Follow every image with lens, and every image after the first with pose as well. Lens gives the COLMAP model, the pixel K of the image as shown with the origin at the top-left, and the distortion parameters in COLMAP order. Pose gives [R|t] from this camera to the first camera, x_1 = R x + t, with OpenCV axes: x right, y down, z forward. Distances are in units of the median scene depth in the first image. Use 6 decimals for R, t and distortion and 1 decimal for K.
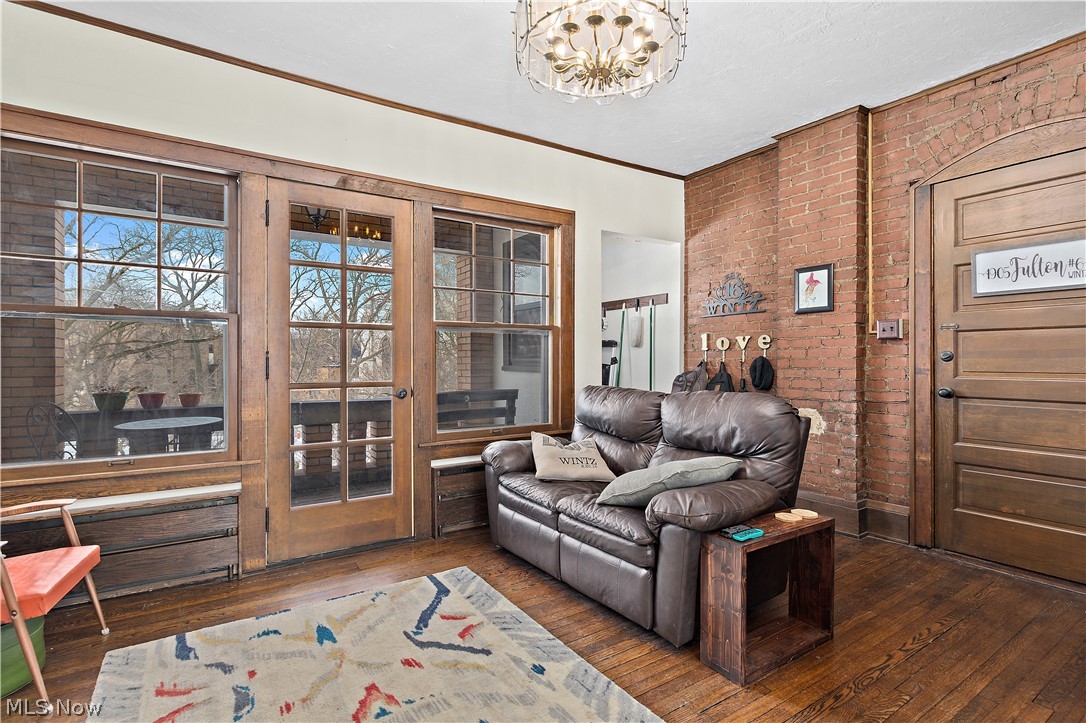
lens RADIAL K [[523.8, 0, 541.0], [0, 523.8, 360.3], [0, 0, 1]] dist [0.005228, -0.000256]
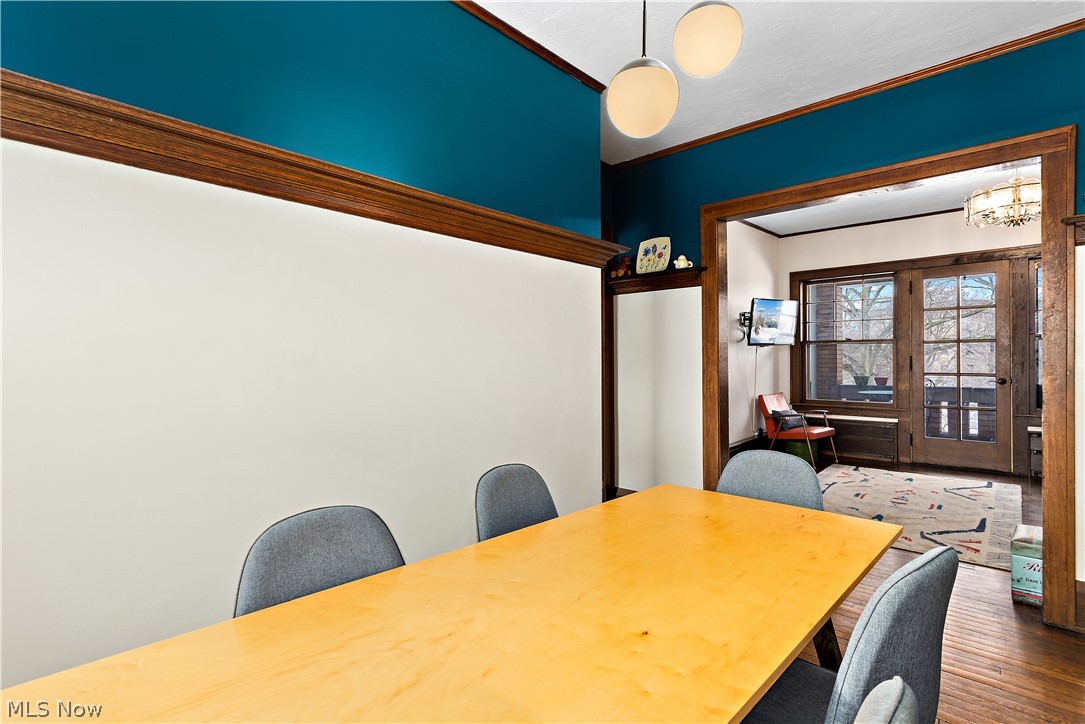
lens RADIAL K [[523.3, 0, 543.3], [0, 523.3, 360.7], [0, 0, 1]] dist [0.005228, -0.000256]
pose [[0.226745, 0.001083, -0.973954, 1.003822], [0.004904, 0.999985, 0.002254, -0.010168], [0.973942, -0.005287, 0.226736, -0.748003]]
